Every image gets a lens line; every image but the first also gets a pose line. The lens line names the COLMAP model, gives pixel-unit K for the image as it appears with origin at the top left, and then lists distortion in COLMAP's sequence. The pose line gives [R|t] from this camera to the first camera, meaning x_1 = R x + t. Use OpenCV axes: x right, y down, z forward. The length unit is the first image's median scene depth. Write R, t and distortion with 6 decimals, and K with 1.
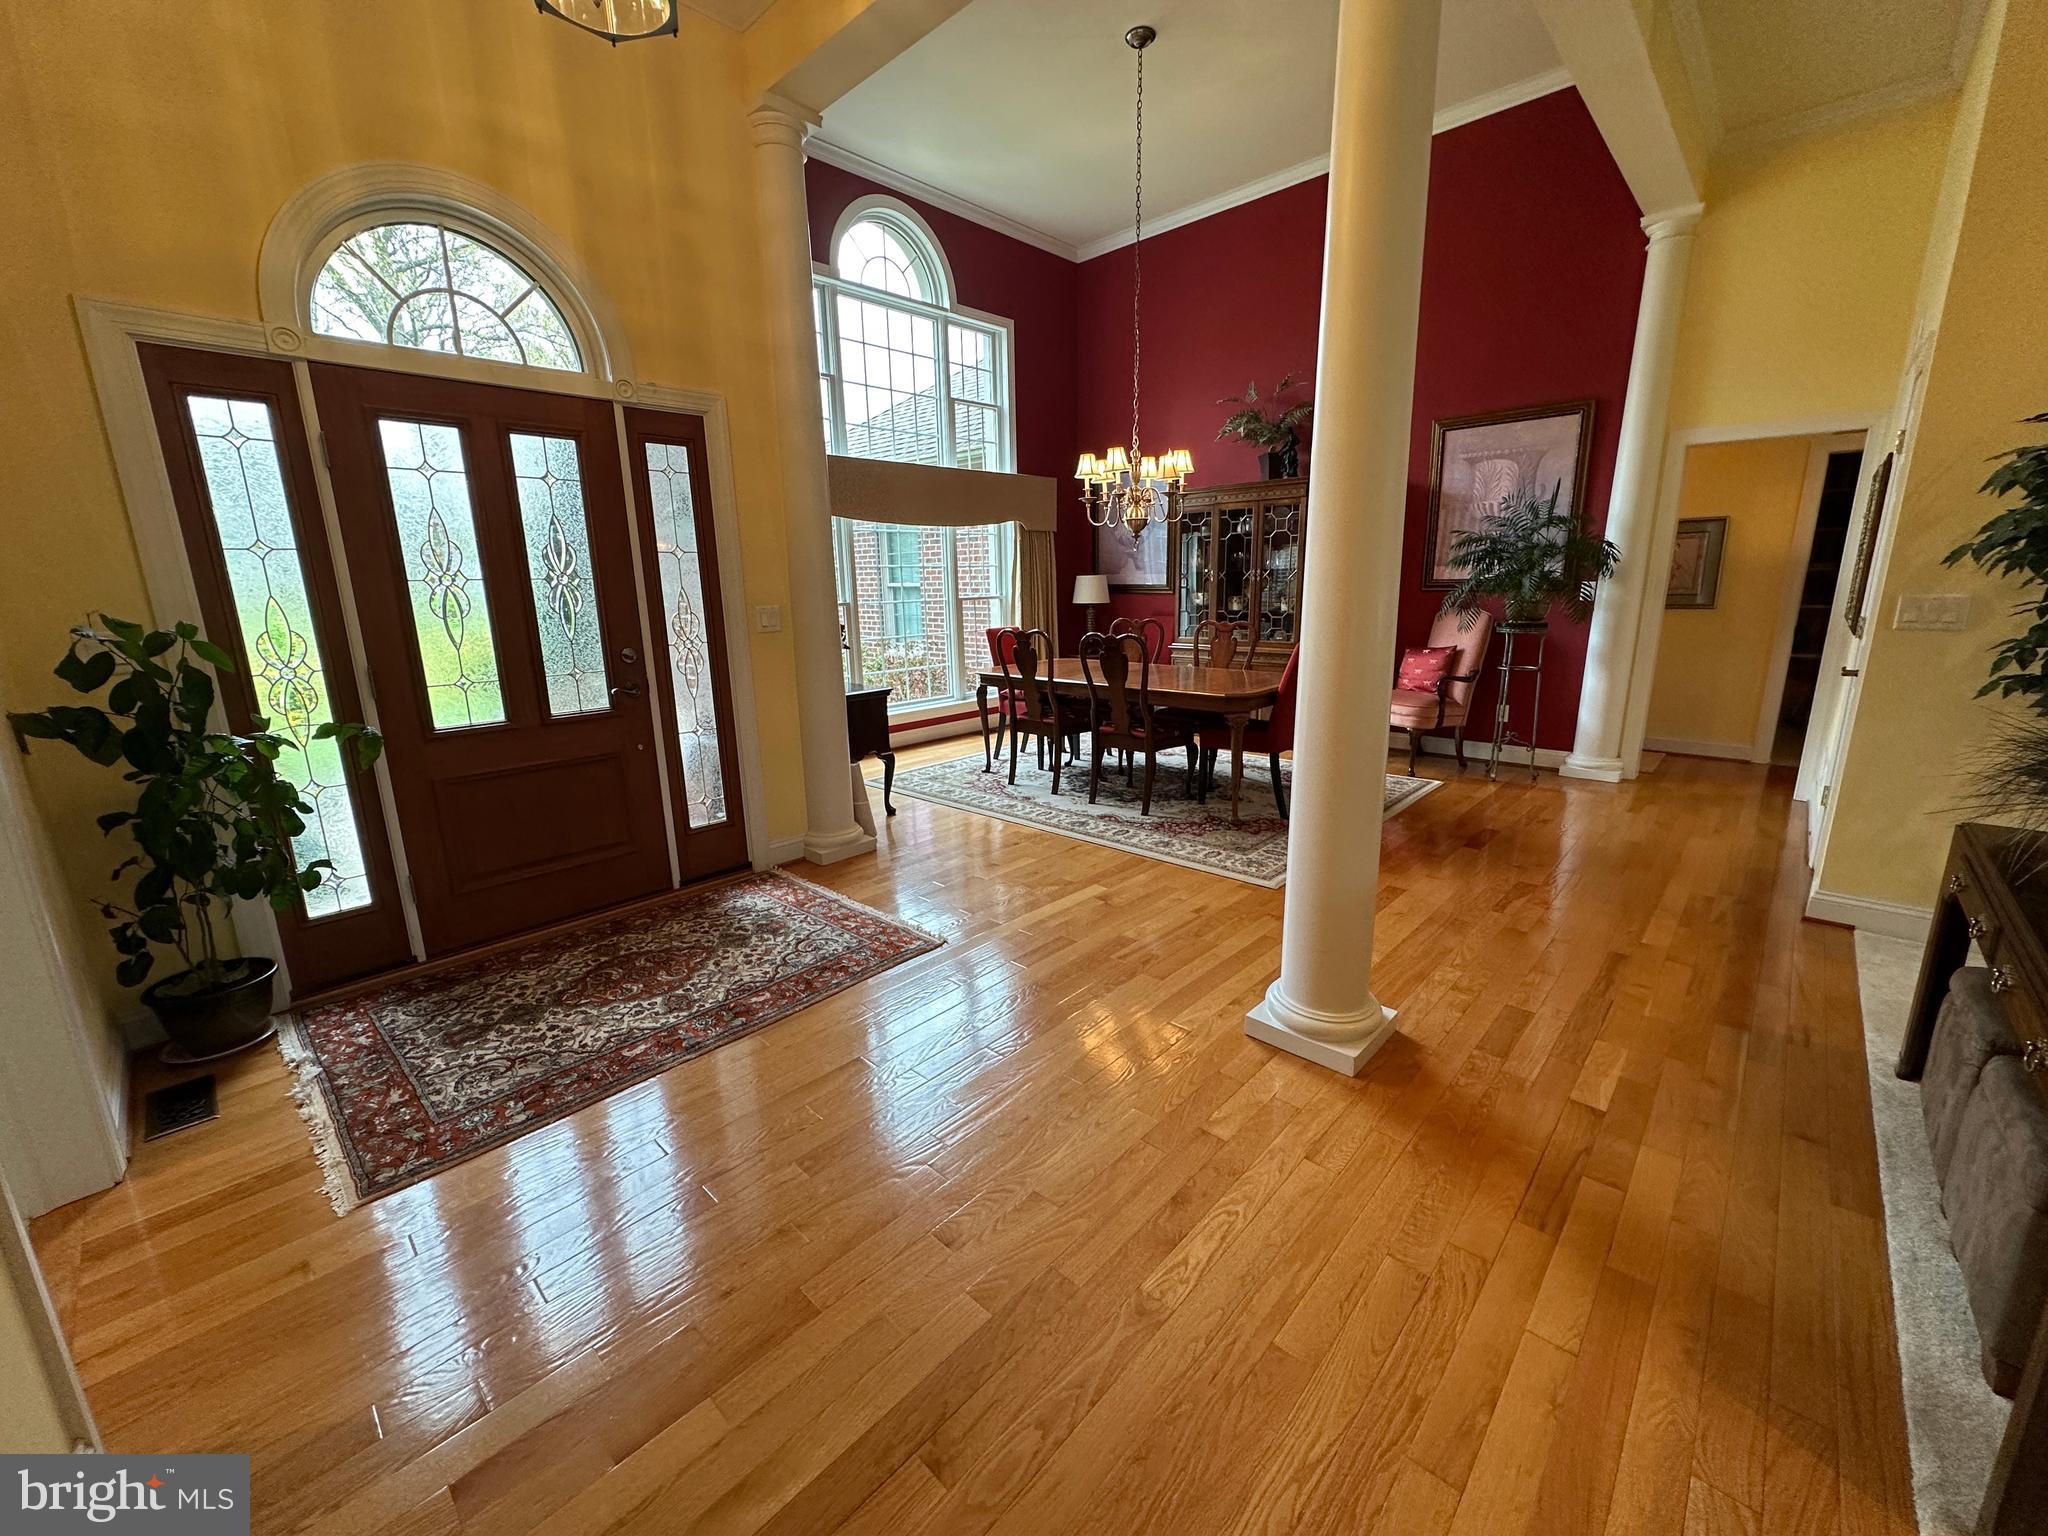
lens RADIAL K [[813.6, 0, 1023.4], [0, 813.6, 765.1], [0, 0, 1]] dist [-0.002956, 0.000627]
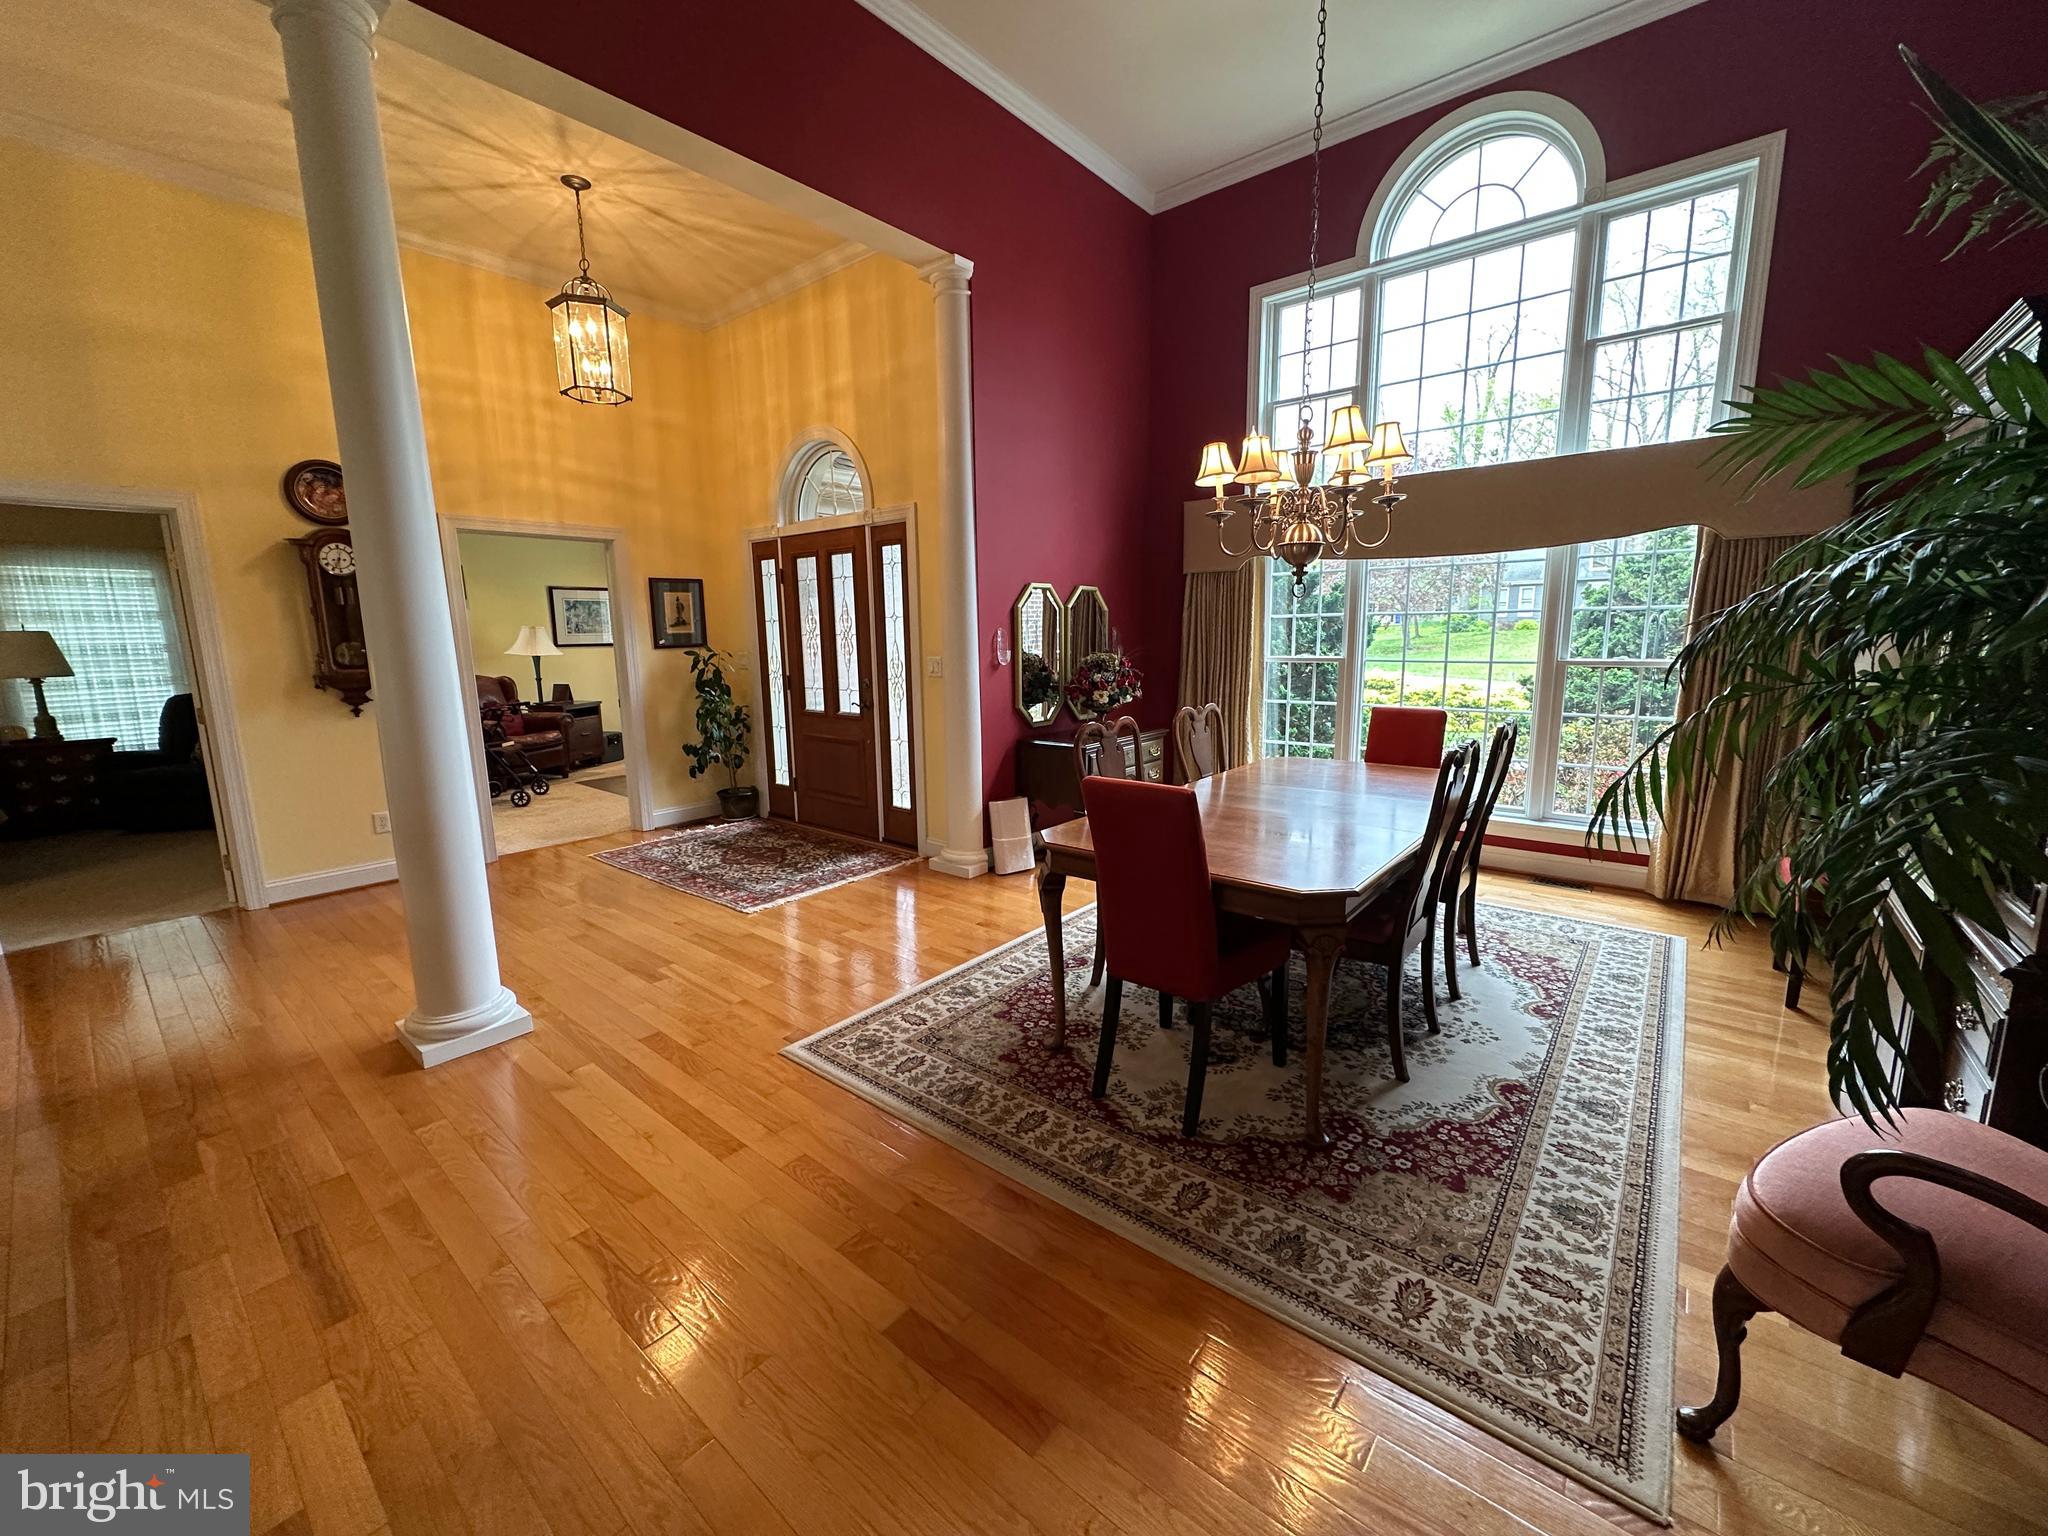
lens RADIAL K [[813.6, 0, 1023.4], [0, 813.6, 765.1], [0, 0, 1]] dist [-0.002956, 0.000627]
pose [[0.061622, 0.182882, -0.981202, 1.042502], [-0.211292, 0.963180, 0.166253, -0.290198], [0.975479, 0.197075, 0.097994, 1.107152]]
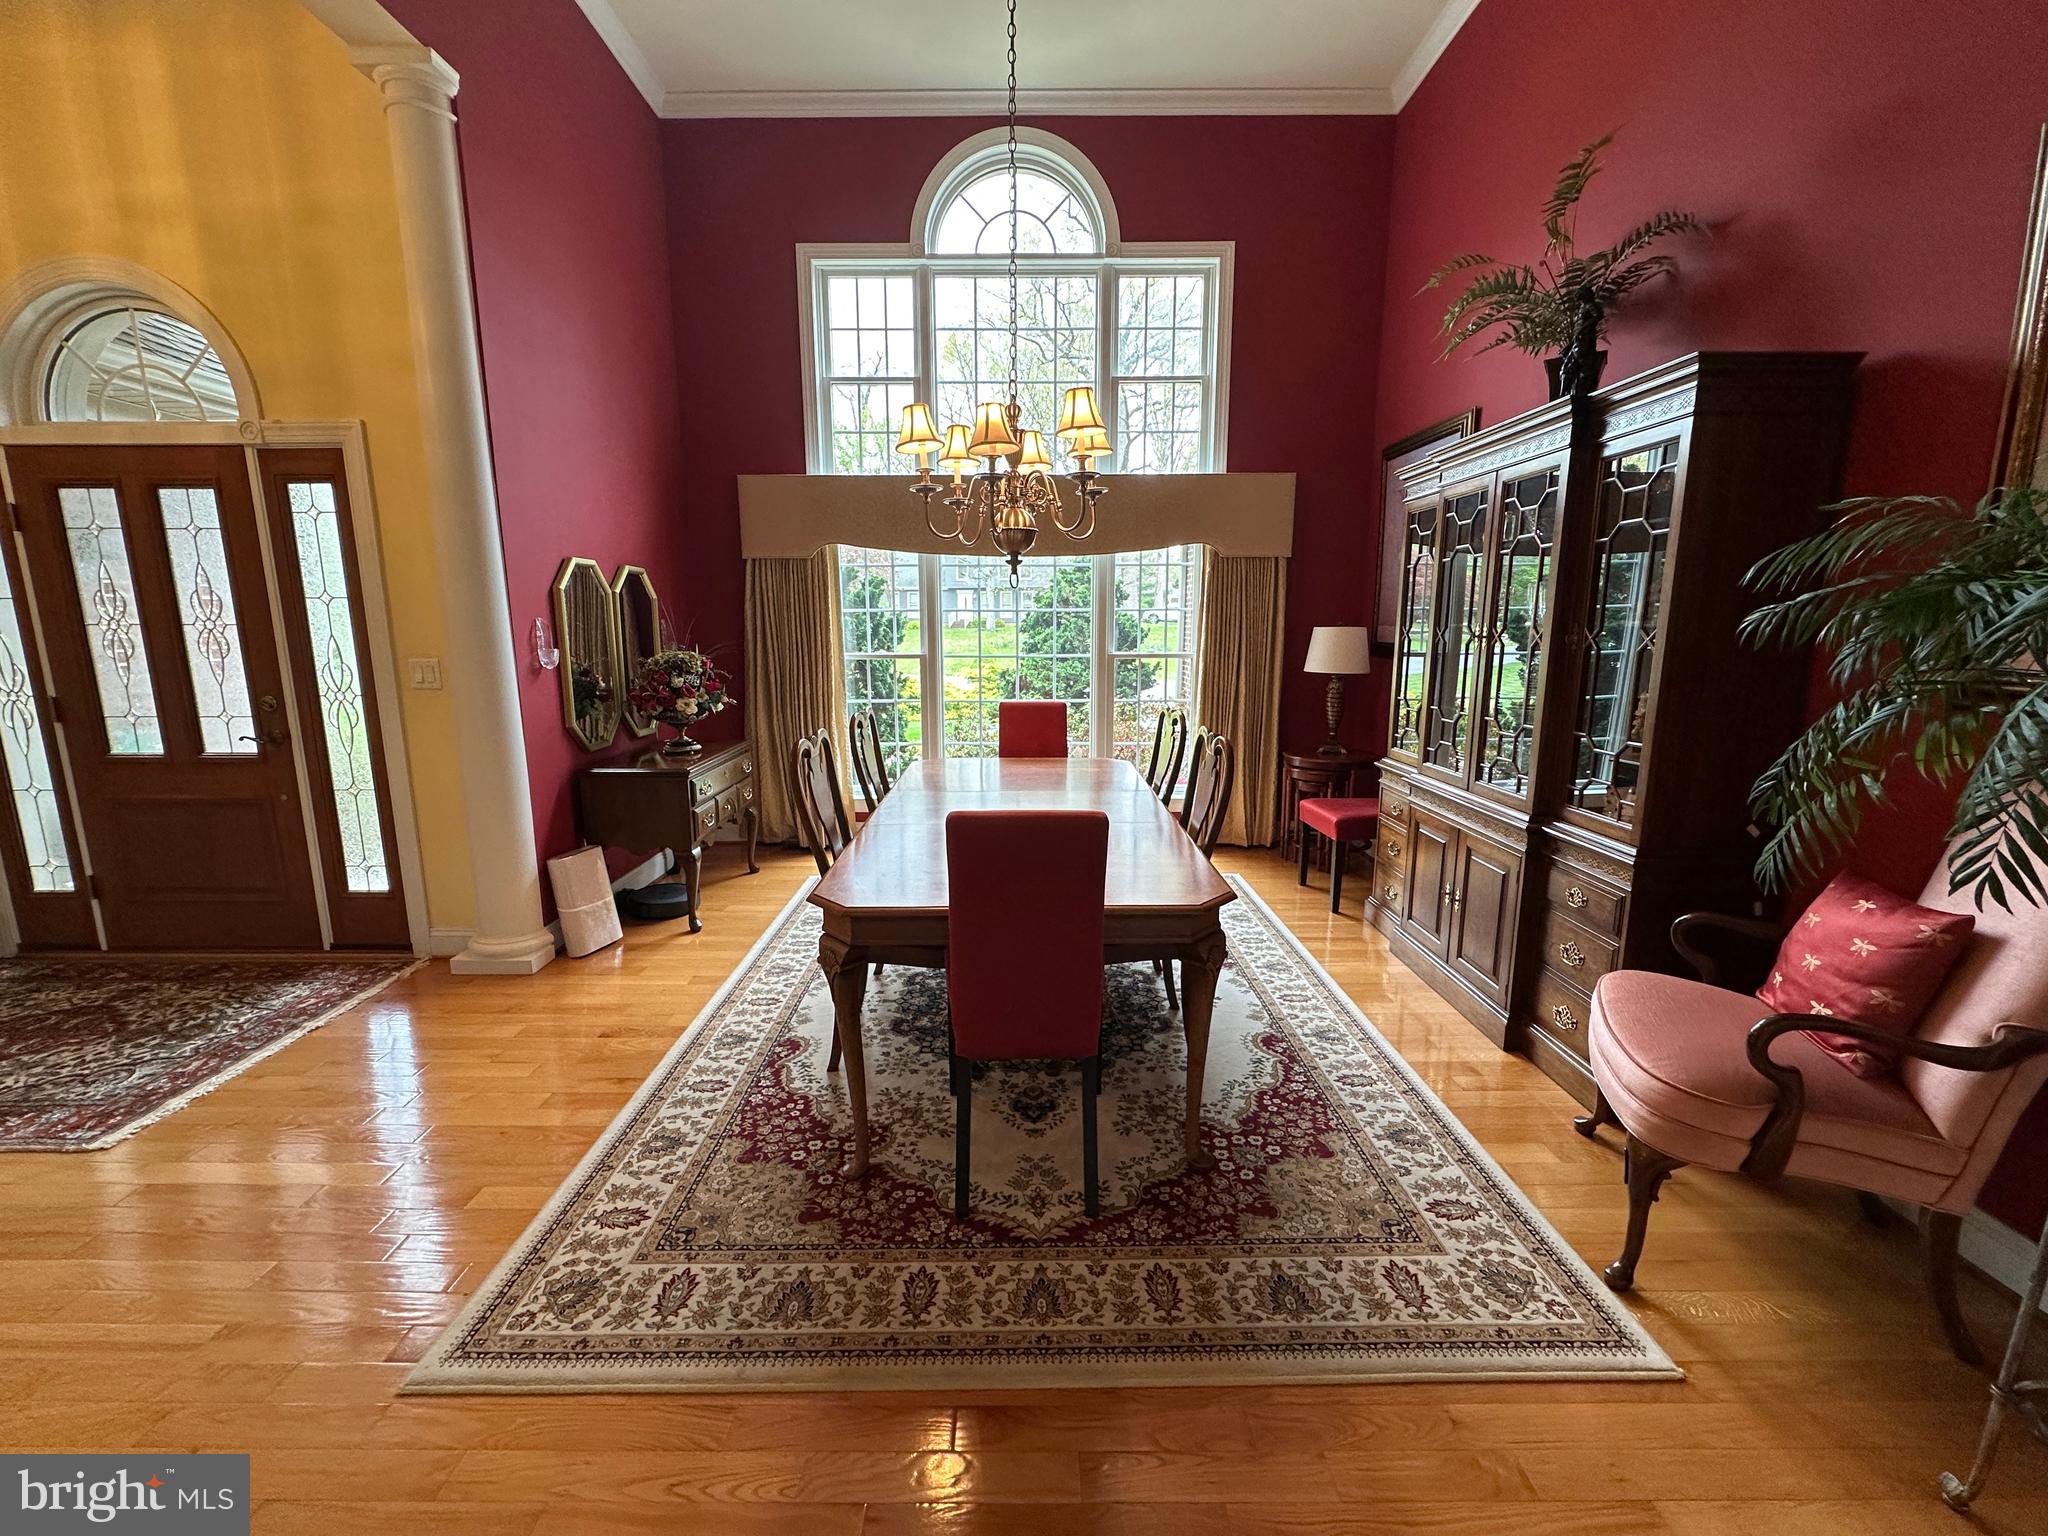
lens RADIAL K [[813.6, 0, 1023.4], [0, 813.6, 765.1], [0, 0, 1]] dist [-0.002956, 0.000627]
pose [[0.686148, 0.143190, -0.713230, 0.787994], [-0.174958, 0.984141, 0.029264, -0.234148], [0.706109, 0.104706, 0.700319, 0.909823]]
